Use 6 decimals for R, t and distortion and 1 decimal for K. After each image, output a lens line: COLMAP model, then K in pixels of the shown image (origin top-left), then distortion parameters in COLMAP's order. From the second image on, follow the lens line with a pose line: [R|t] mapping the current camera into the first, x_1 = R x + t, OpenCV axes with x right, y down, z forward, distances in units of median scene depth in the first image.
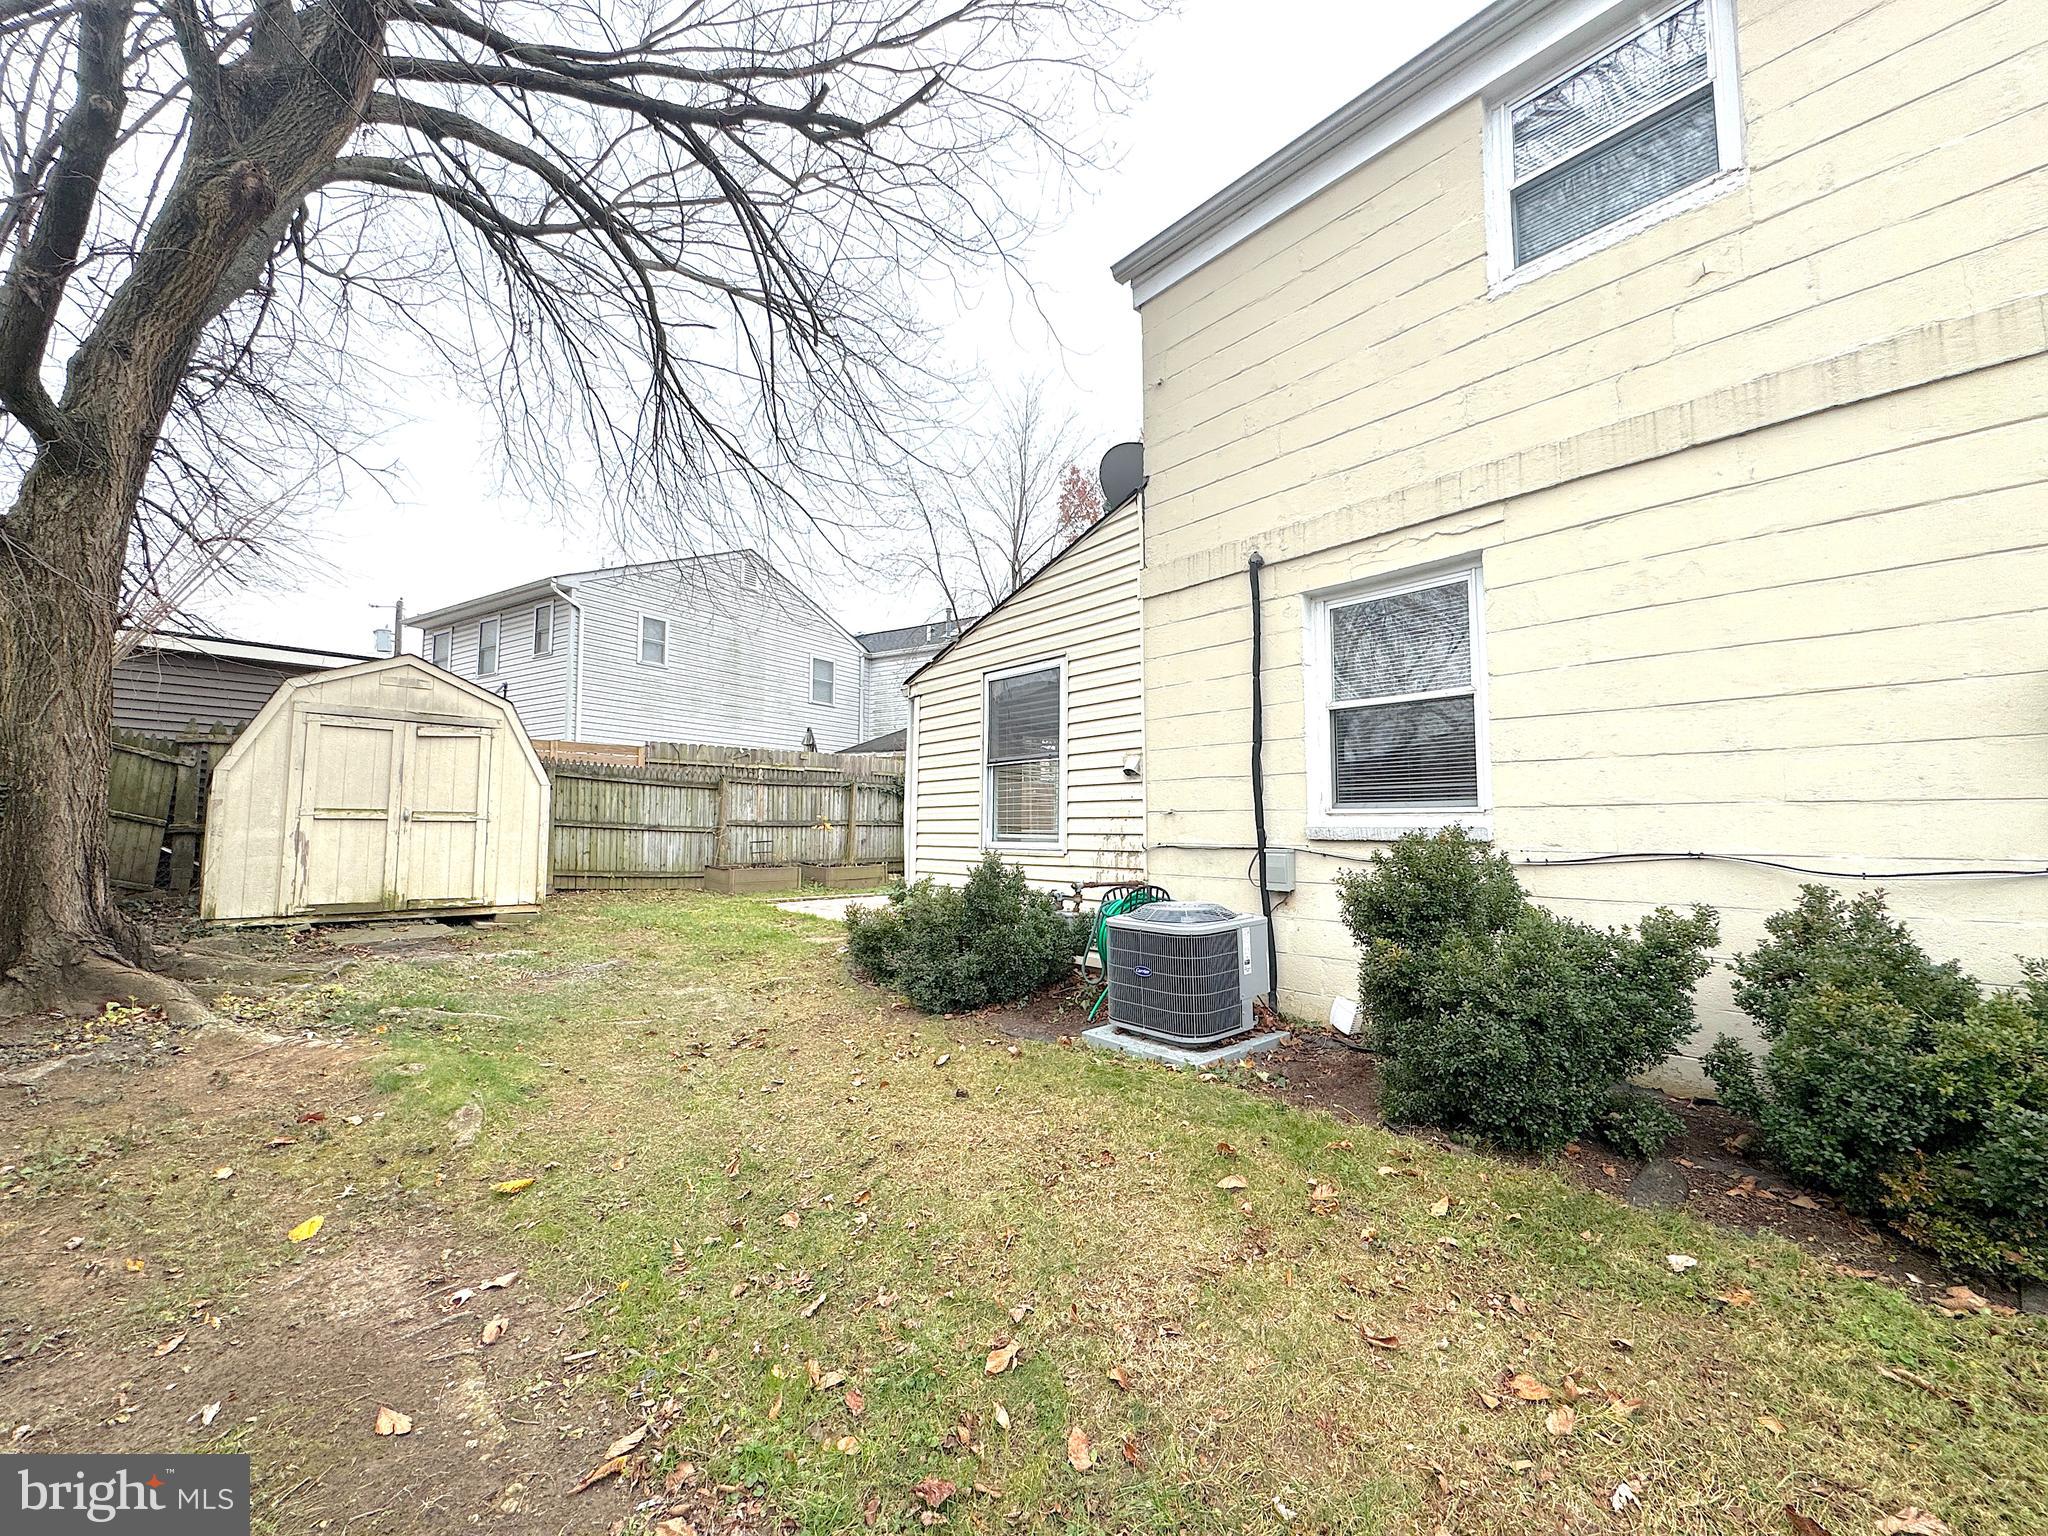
lens RADIAL K [[816.7, 0, 1019.3], [0, 816.7, 768.4], [0, 0, 1]] dist [-0.003675, 0.000711]
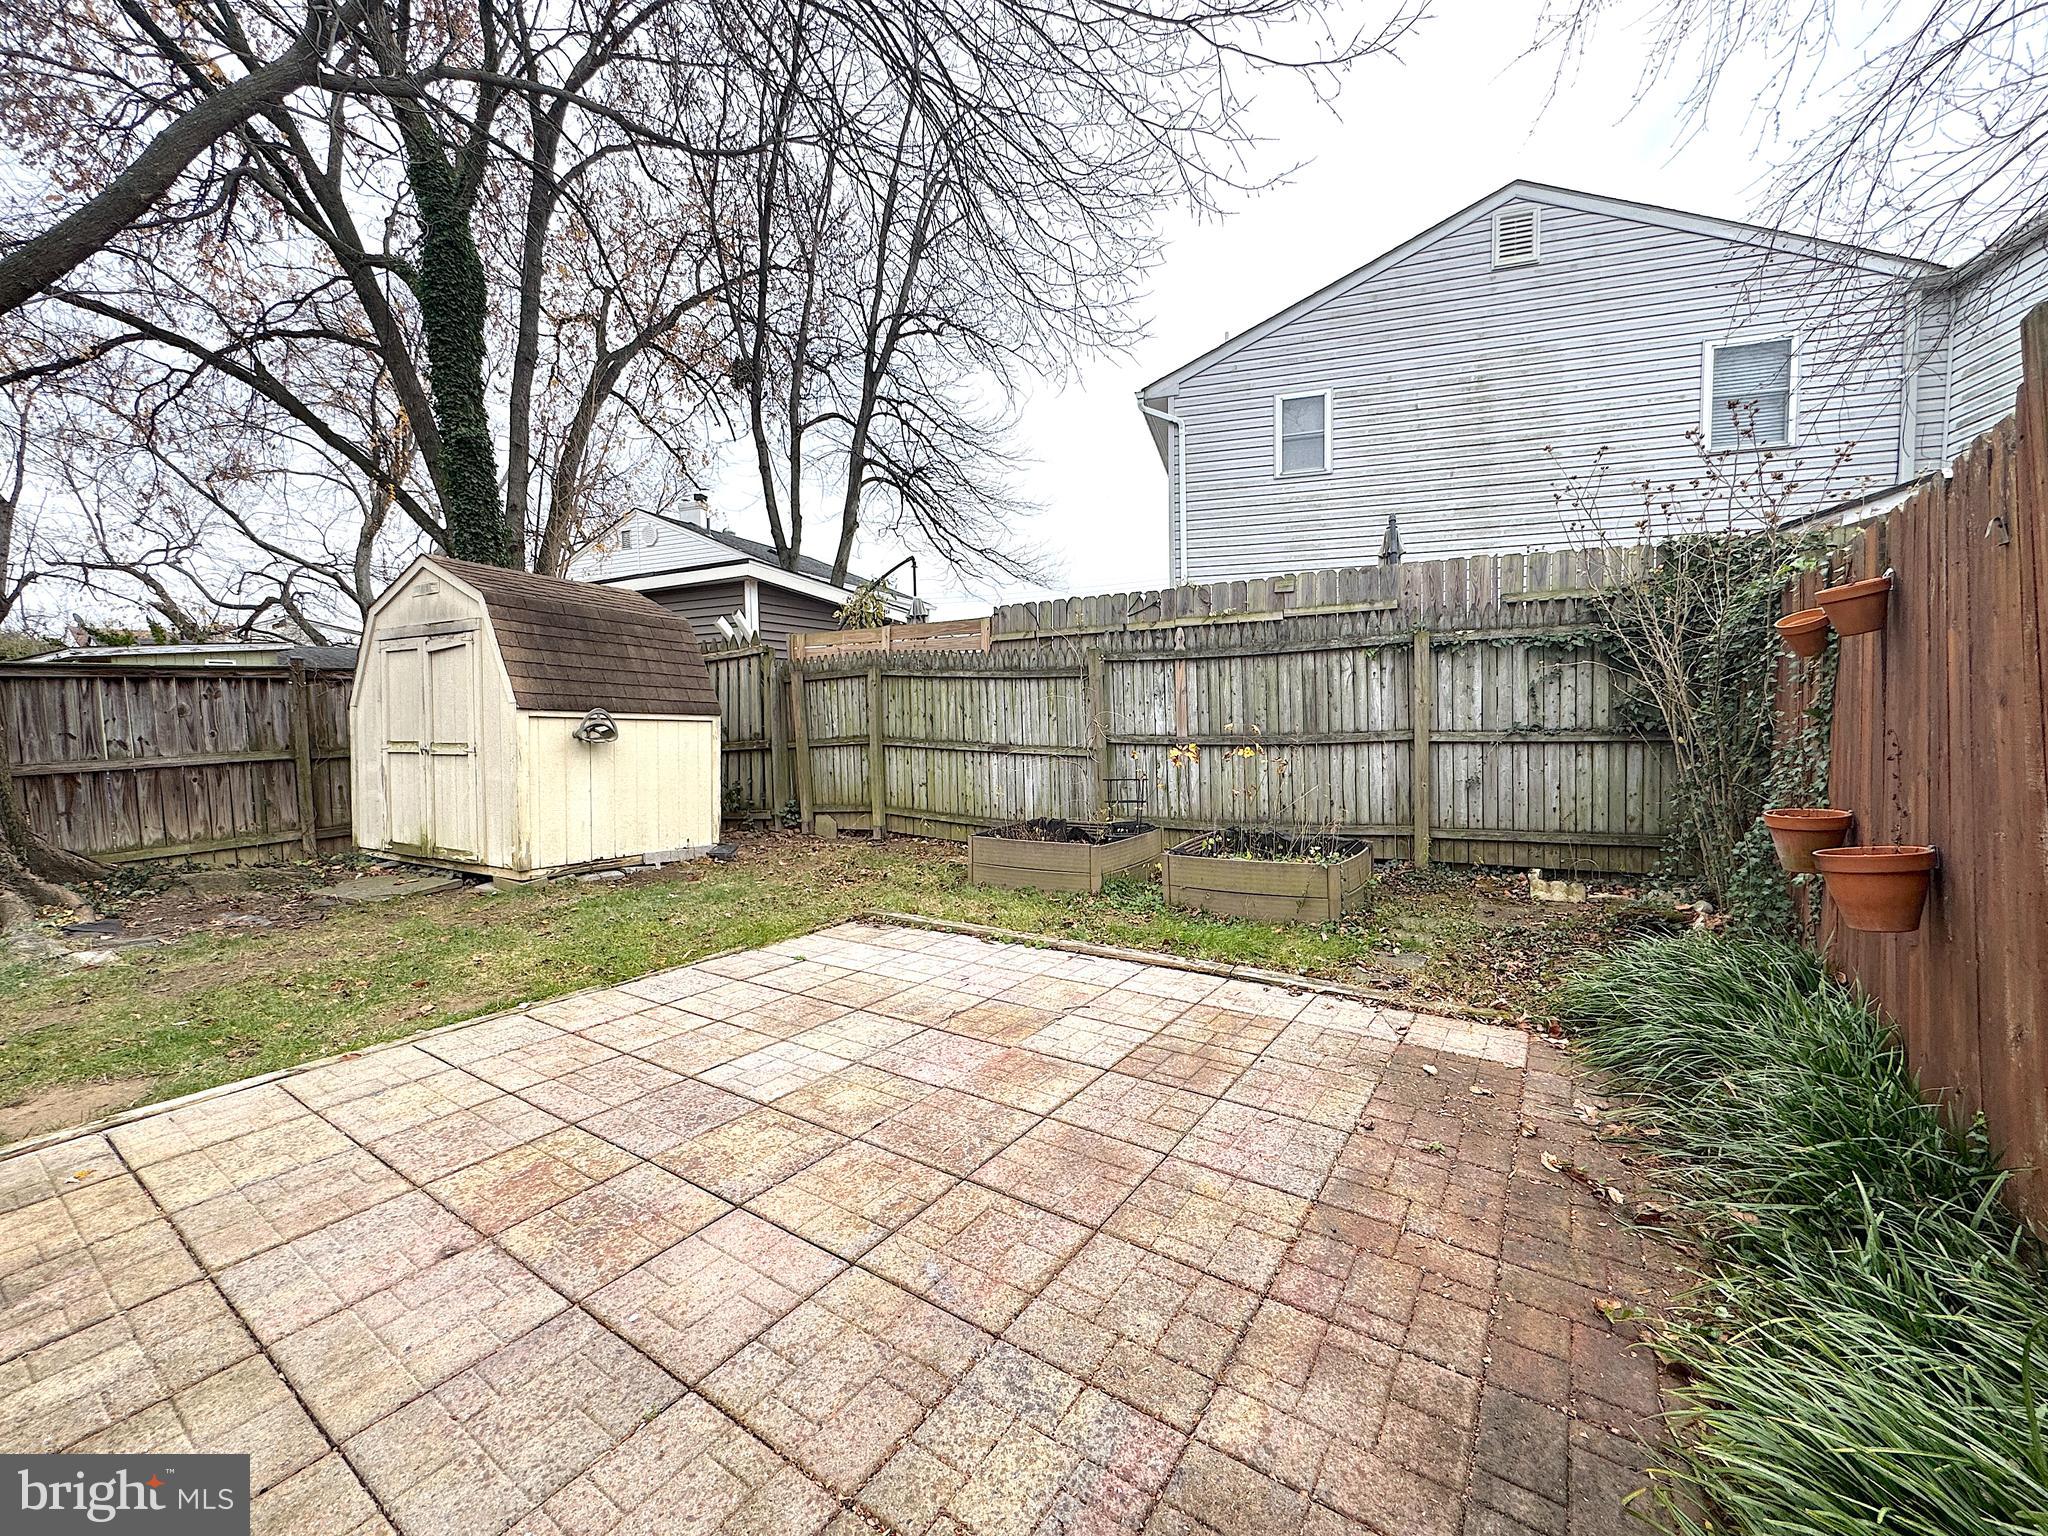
lens RADIAL K [[816.7, 0, 1025.4], [0, 816.7, 769.9], [0, 0, 1]] dist [-0.003675, 0.000711]
pose [[0.267592, 0.050770, -0.962194, 0.134868], [0.087687, 0.993184, 0.076792, 0.039912], [0.959534, -0.104920, 0.261316, 0.786703]]
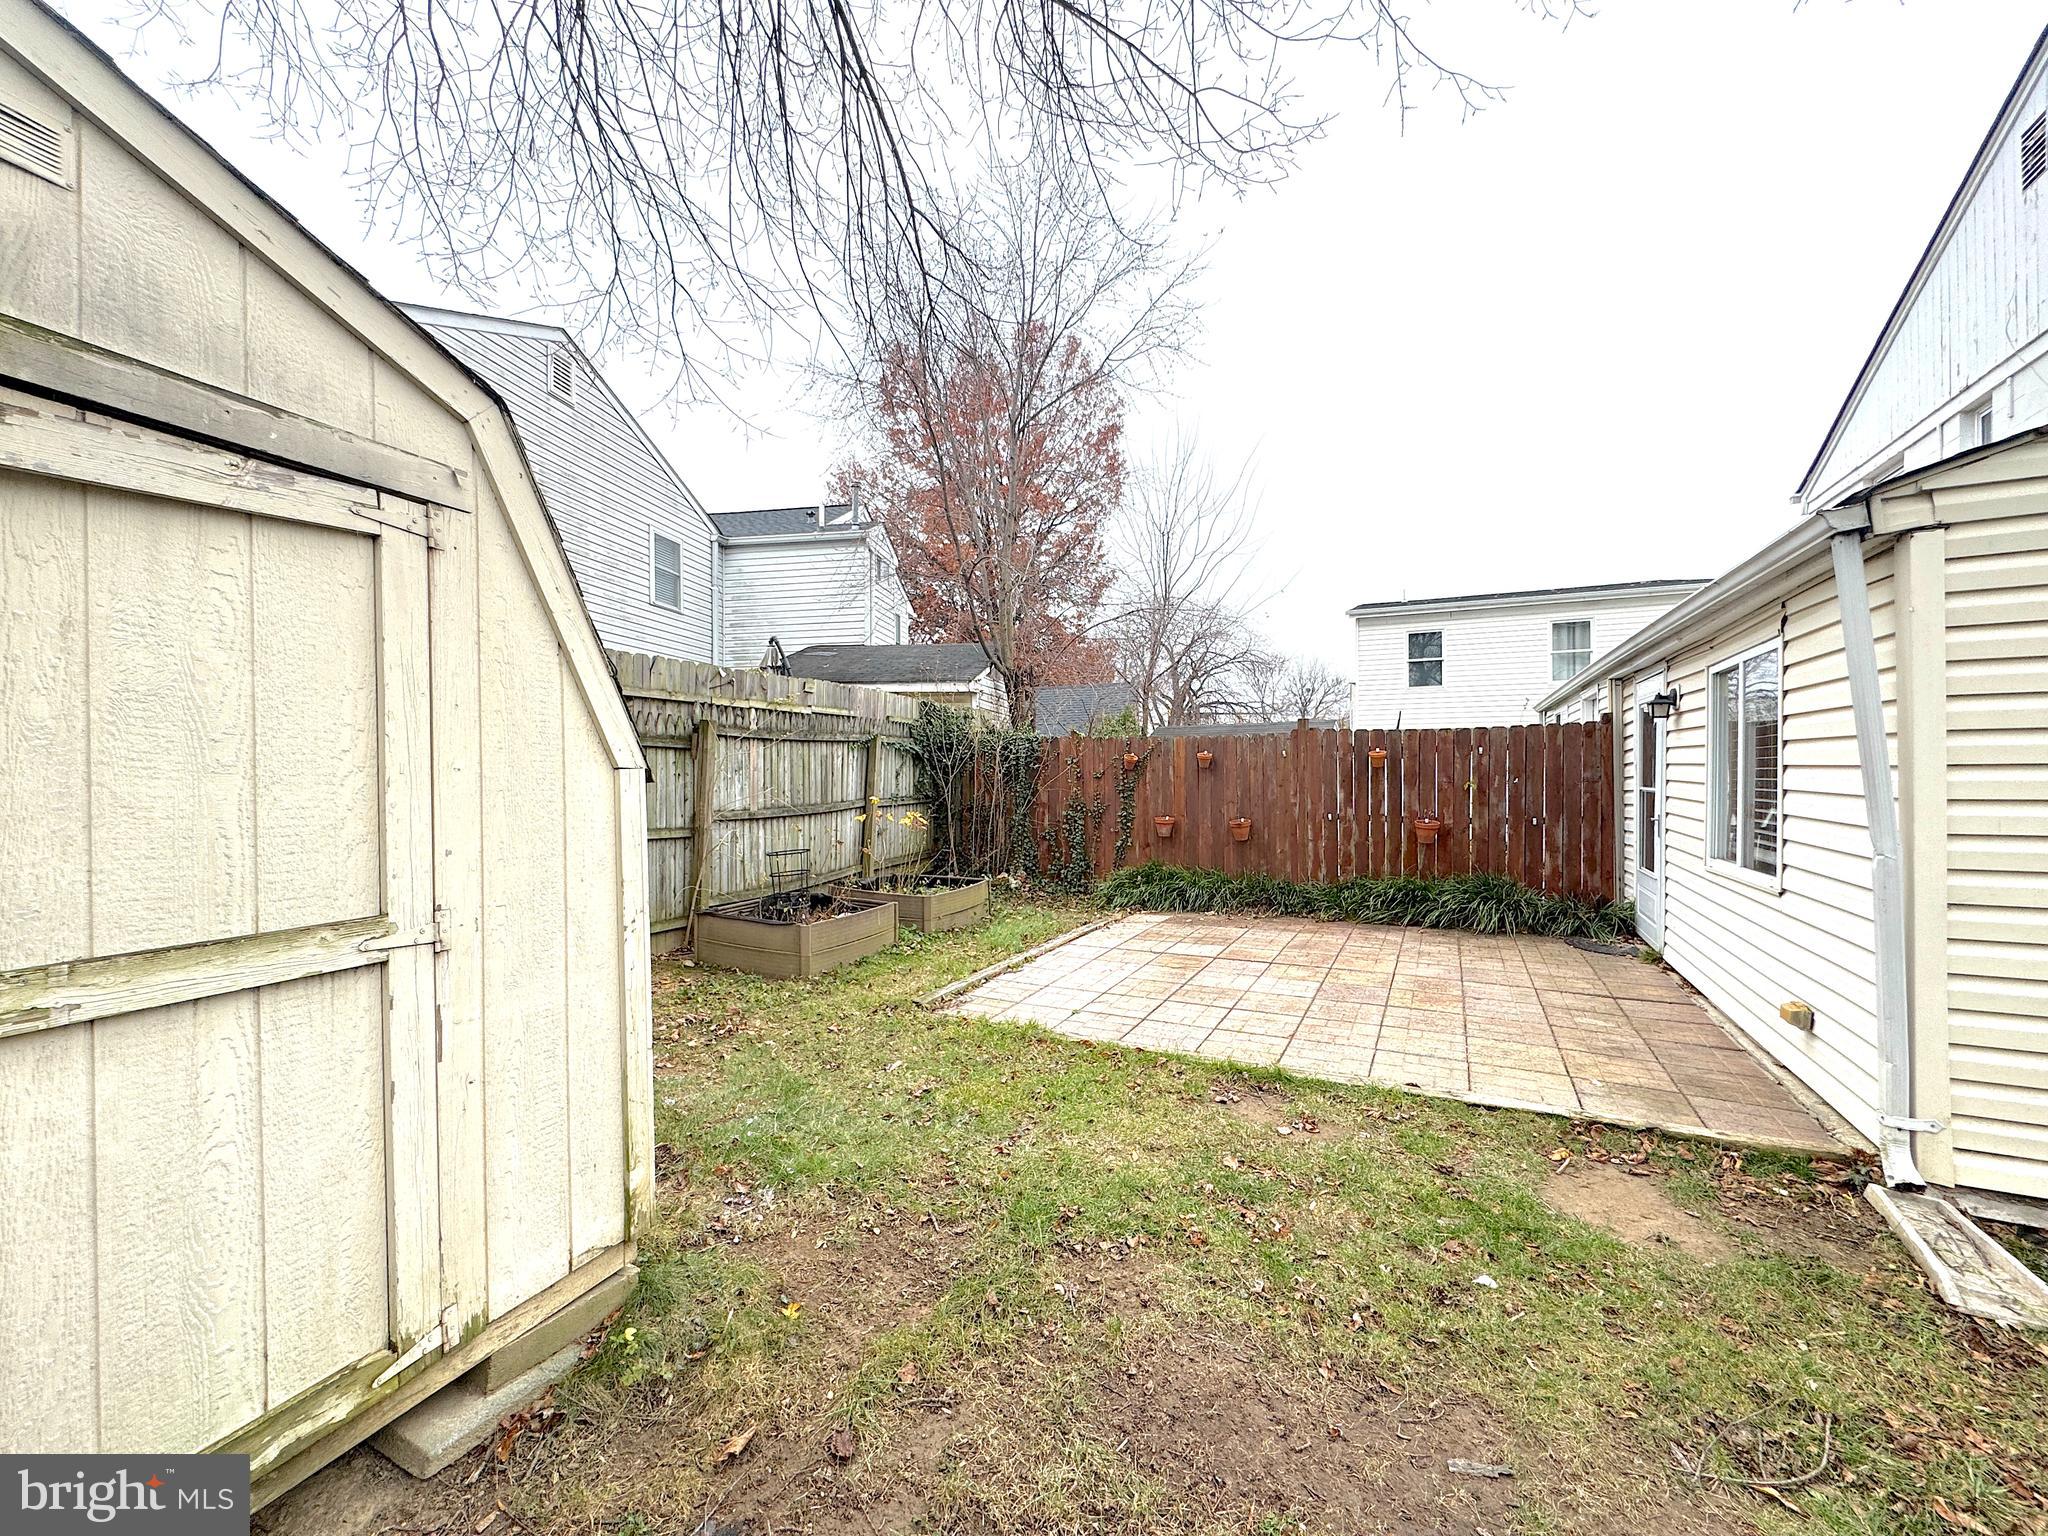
lens RADIAL K [[816.7, 0, 1021.8], [0, 816.7, 770.4], [0, 0, 1]] dist [-0.003675, 0.000711]
pose [[0.926868, -0.008578, 0.375289, -0.359263], [-0.018220, 0.997533, 0.067800, 0.001322], [-0.374945, -0.069679, 0.924425, 0.458150]]
